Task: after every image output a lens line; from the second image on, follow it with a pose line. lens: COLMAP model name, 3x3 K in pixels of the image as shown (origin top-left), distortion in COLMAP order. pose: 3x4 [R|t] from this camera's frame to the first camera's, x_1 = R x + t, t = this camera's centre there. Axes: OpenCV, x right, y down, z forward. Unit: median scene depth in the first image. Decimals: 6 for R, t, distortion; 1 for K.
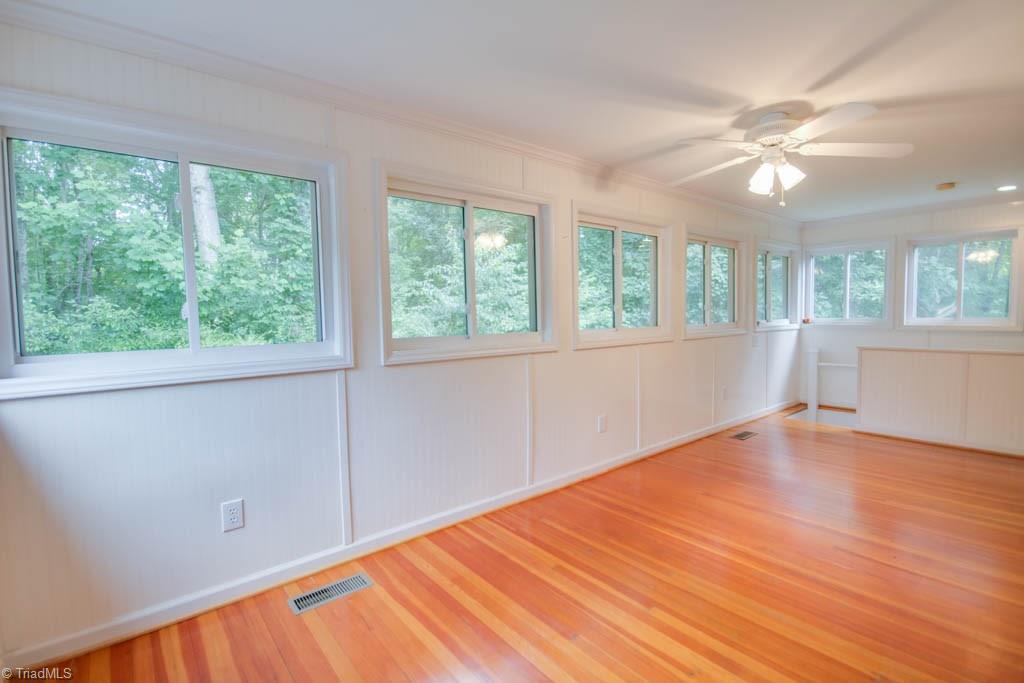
lens RADIAL K [[472.1, 0, 509.0], [0, 472.1, 342.2], [0, 0, 1]] dist [0.003394, -0.005939]
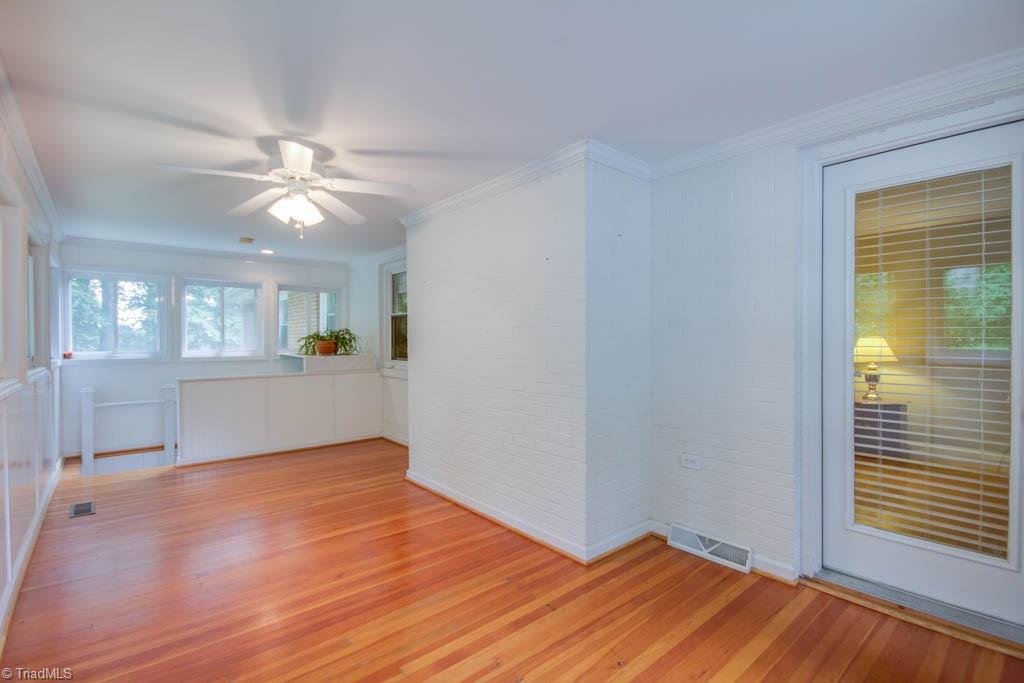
lens RADIAL K [[472.1, 0, 509.0], [0, 472.1, 342.2], [0, 0, 1]] dist [0.003394, -0.005939]
pose [[-0.020633, 0.009825, 0.999739, -0.287087], [0.063951, 0.997917, -0.008487, -0.017884], [-0.997740, 0.063759, -0.021219, 0.368326]]
